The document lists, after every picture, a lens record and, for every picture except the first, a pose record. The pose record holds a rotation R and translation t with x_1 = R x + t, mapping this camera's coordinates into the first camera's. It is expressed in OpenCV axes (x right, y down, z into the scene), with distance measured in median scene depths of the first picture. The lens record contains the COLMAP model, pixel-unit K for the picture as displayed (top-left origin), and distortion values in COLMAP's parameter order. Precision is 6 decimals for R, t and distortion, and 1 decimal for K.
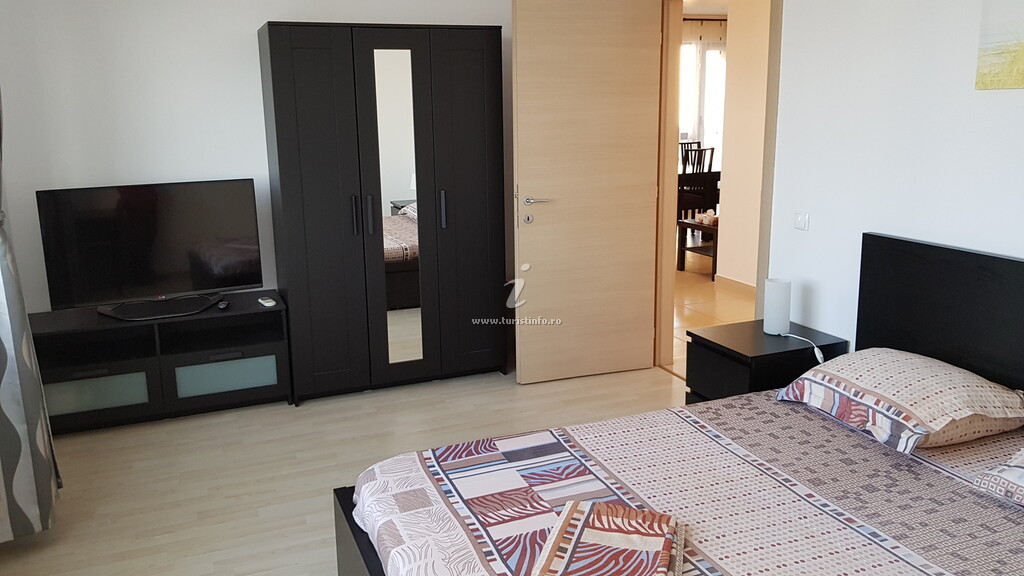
lens RADIAL K [[816.8, 0, 491.9], [0, 816.8, 269.1], [0, 0, 1]] dist [0.116609, -0.150788]
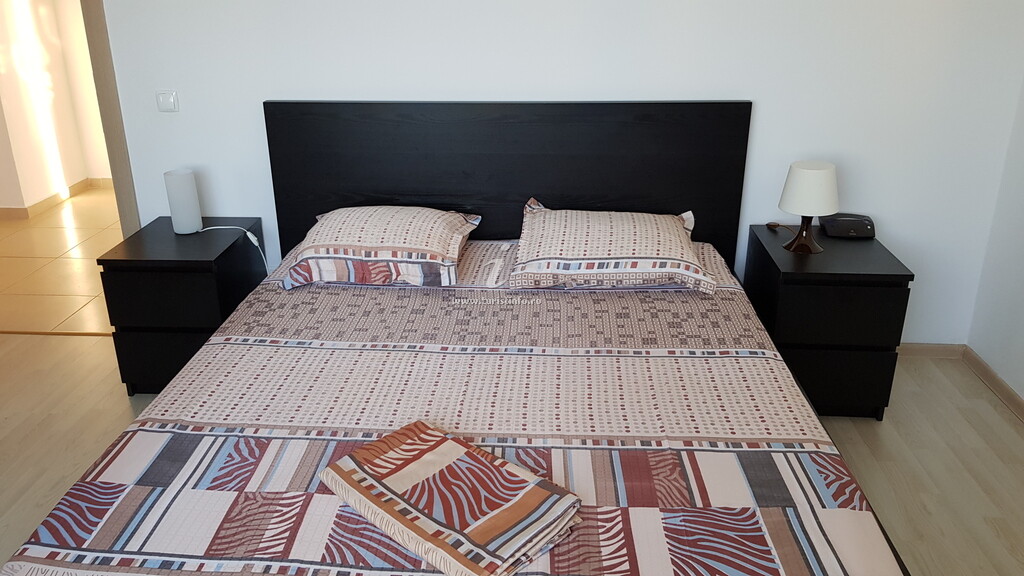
lens RADIAL K [[816.8, 0, 491.9], [0, 816.8, 269.1], [0, 0, 1]] dist [0.116609, -0.150788]
pose [[0.427755, -0.306838, 0.850221, -0.401086], [0.185034, 0.950425, 0.249908, -0.064207], [-0.884753, 0.050420, 0.463324, 0.421479]]
